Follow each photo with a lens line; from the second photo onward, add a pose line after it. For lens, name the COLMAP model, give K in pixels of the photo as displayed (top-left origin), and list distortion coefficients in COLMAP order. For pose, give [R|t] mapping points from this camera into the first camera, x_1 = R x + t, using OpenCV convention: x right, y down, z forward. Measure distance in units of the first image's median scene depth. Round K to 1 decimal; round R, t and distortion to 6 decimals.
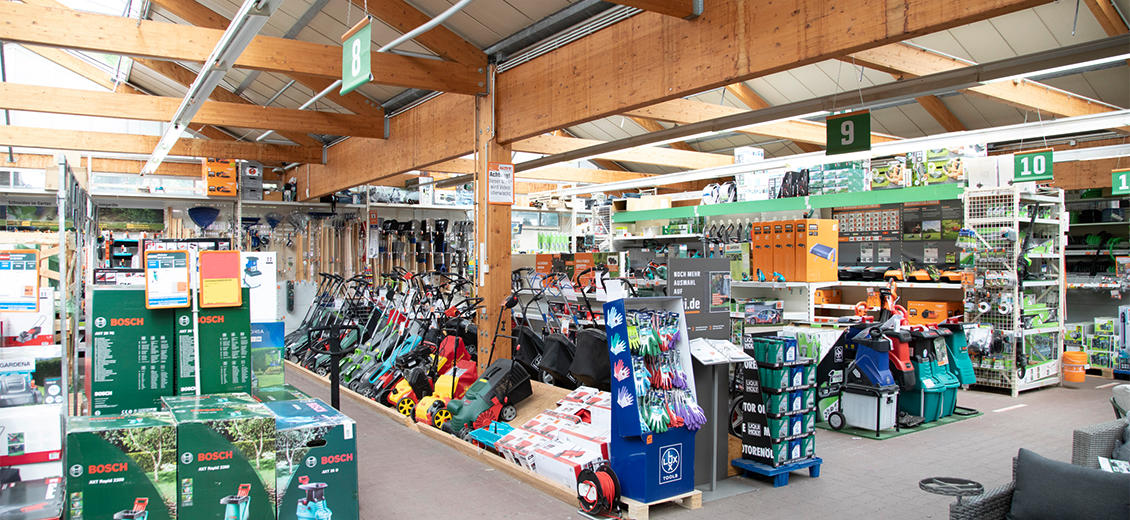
lens RADIAL K [[757.0, 0, 564.8], [0, 757.0, 266.8], [0, 0, 1]] dist [-0.086103, 0.032356]
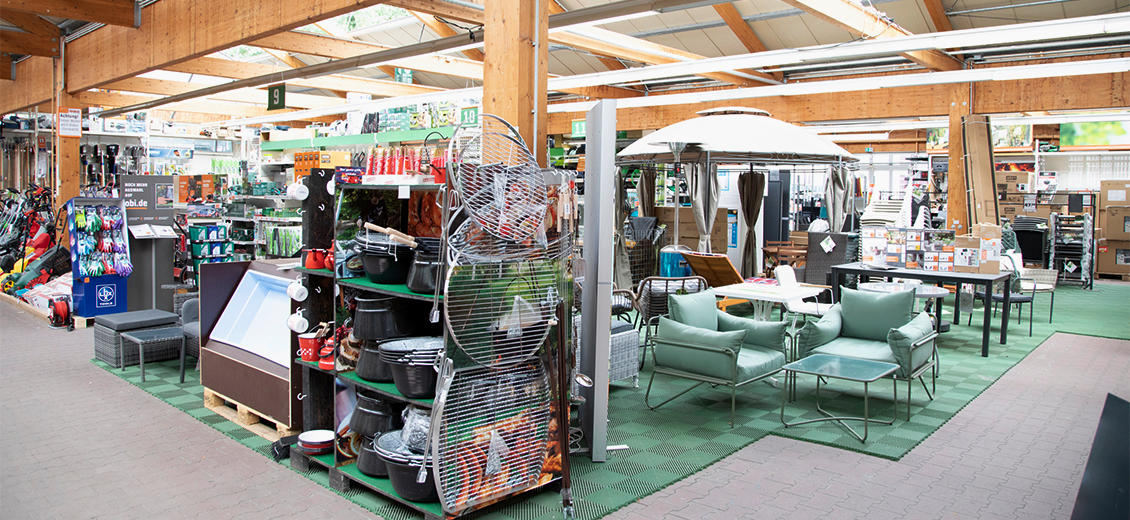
lens RADIAL K [[757.0, 0, 553.1], [0, 757.0, 220.4], [0, 0, 1]] dist [-0.086103, 0.032356]
pose [[0.969284, 0.001001, 0.245944, 0.383463], [-0.009769, 0.999359, 0.034432, 0.013624], [-0.245752, -0.035777, 0.968672, -0.459562]]
